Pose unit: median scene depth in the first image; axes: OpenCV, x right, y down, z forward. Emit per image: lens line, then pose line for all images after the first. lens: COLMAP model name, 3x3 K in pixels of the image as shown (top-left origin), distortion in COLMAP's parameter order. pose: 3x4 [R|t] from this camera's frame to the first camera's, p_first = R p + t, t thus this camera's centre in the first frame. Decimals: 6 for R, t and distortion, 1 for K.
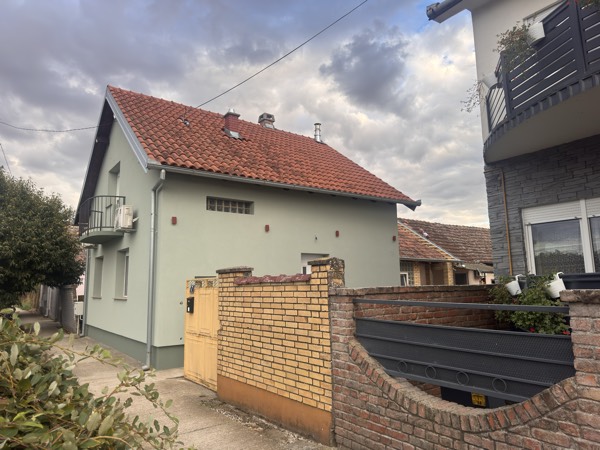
lens RADIAL K [[413.6, 0, 307.3], [0, 413.6, 217.5], [0, 0, 1]] dist [0.083142, -0.104051]
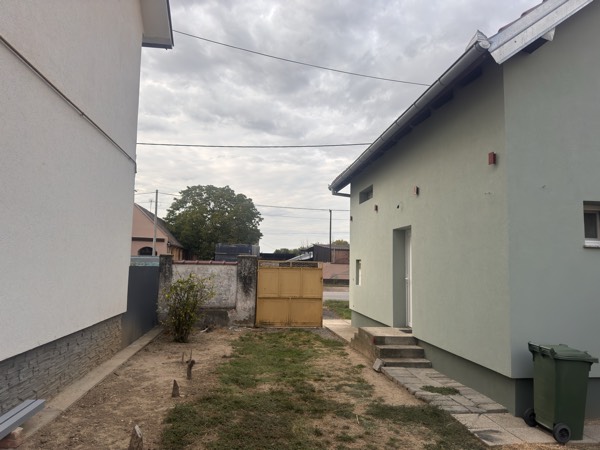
lens RADIAL K [[415.0, 0, 300.0], [0, 415.0, 225.0], [0, 0, 1]] dist [0.086146, -0.106753]
pose [[-0.504254, -0.068592, -0.860827, 1.426357], [0.126174, 0.980291, -0.152021, 0.331389], [0.854288, -0.185271, -0.485661, 2.362317]]
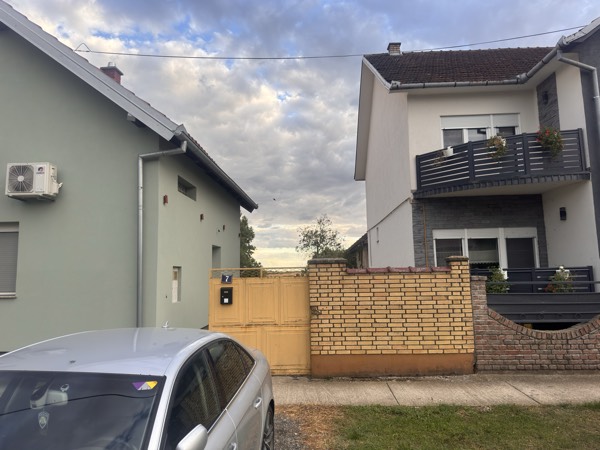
lens RADIAL K [[415.0, 0, 300.0], [0, 415.0, 225.0], [0, 0, 1]] dist [0.086146, -0.106753]
pose [[0.632863, 0.095277, 0.768380, -1.250027], [-0.117871, 0.992688, -0.026008, 0.076285], [-0.765239, -0.074111, 0.639466, 0.391121]]
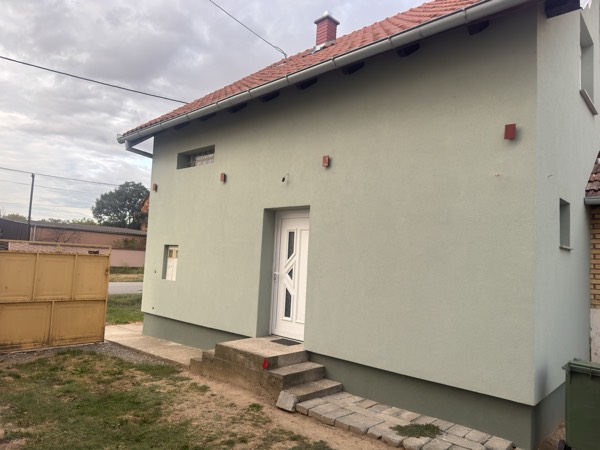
lens RADIAL K [[415.0, 0, 300.0], [0, 415.0, 225.0], [0, 0, 1]] dist [0.086146, -0.106753]
pose [[0.174596, -0.047206, -0.983508, 1.093424], [0.101890, 0.994354, -0.029639, 0.249638], [0.979354, -0.095035, 0.178420, 1.806596]]
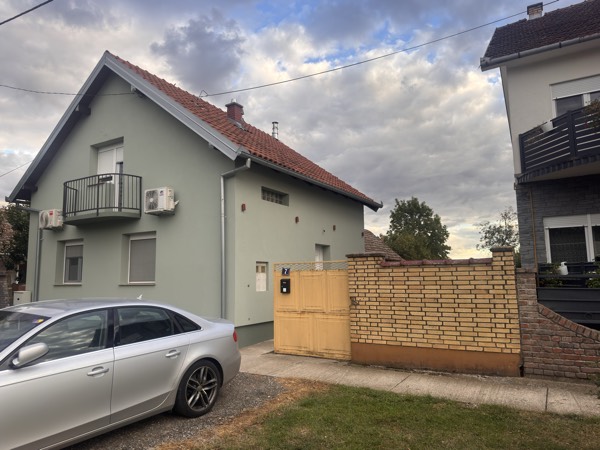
lens RADIAL K [[415.0, 0, 300.0], [0, 415.0, 225.0], [0, 0, 1]] dist [0.086146, -0.106753]
pose [[0.923341, 0.053918, 0.380178, -0.915839], [-0.064908, 0.997761, 0.016136, 0.040046], [-0.378456, -0.039575, 0.924773, -0.022138]]
